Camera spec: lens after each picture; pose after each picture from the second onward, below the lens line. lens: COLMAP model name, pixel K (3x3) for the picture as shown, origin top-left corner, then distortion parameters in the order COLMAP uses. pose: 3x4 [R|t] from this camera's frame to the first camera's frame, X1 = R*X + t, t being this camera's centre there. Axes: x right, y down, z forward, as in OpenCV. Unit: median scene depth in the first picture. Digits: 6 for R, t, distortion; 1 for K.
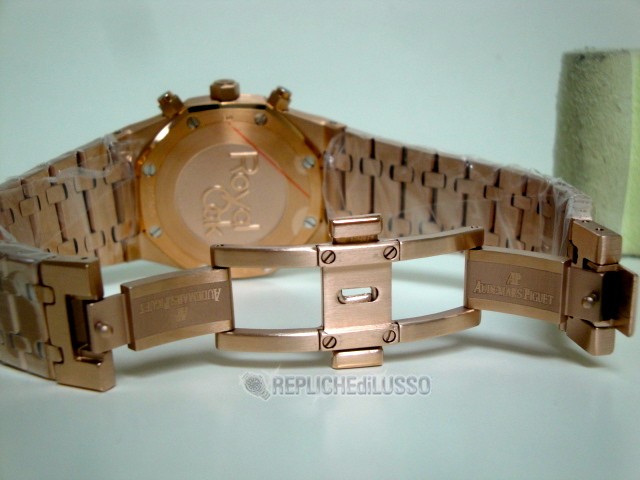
lens RADIAL K [[821.9, 0, 320.0], [0, 821.9, 240.0], [0, 0, 1]] dist [0.009449, 0.052585]
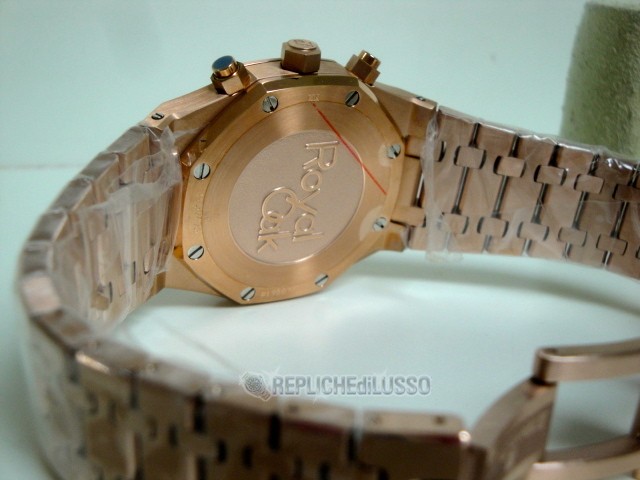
lens RADIAL K [[821.9, 0, 320.0], [0, 821.9, 240.0], [0, 0, 1]] dist [0.009449, 0.052585]
pose [[0.921115, -0.068679, 0.383184, -0.381868], [0.008285, 0.987551, 0.157083, -0.135219], [-0.389202, -0.141517, 0.910217, 0.314155]]
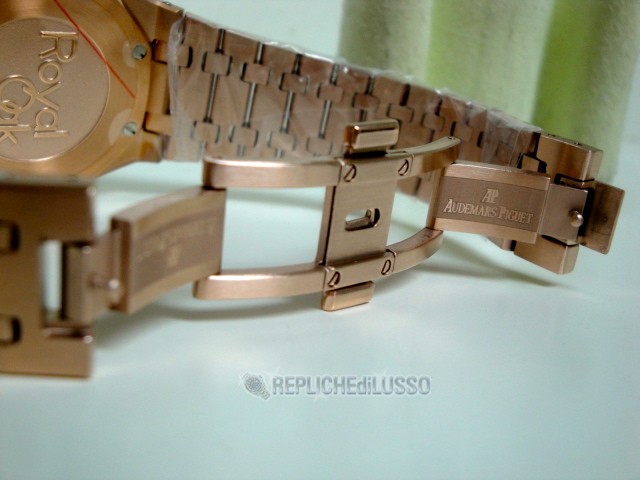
lens RADIAL K [[821.9, 0, 320.0], [0, 821.9, 240.0], [0, 0, 1]] dist [0.009449, 0.052585]
pose [[0.847468, -0.045877, 0.528861, -0.293996], [-0.009785, 0.994739, 0.101969, 0.002567], [-0.530757, -0.091590, 0.842561, 0.228450]]
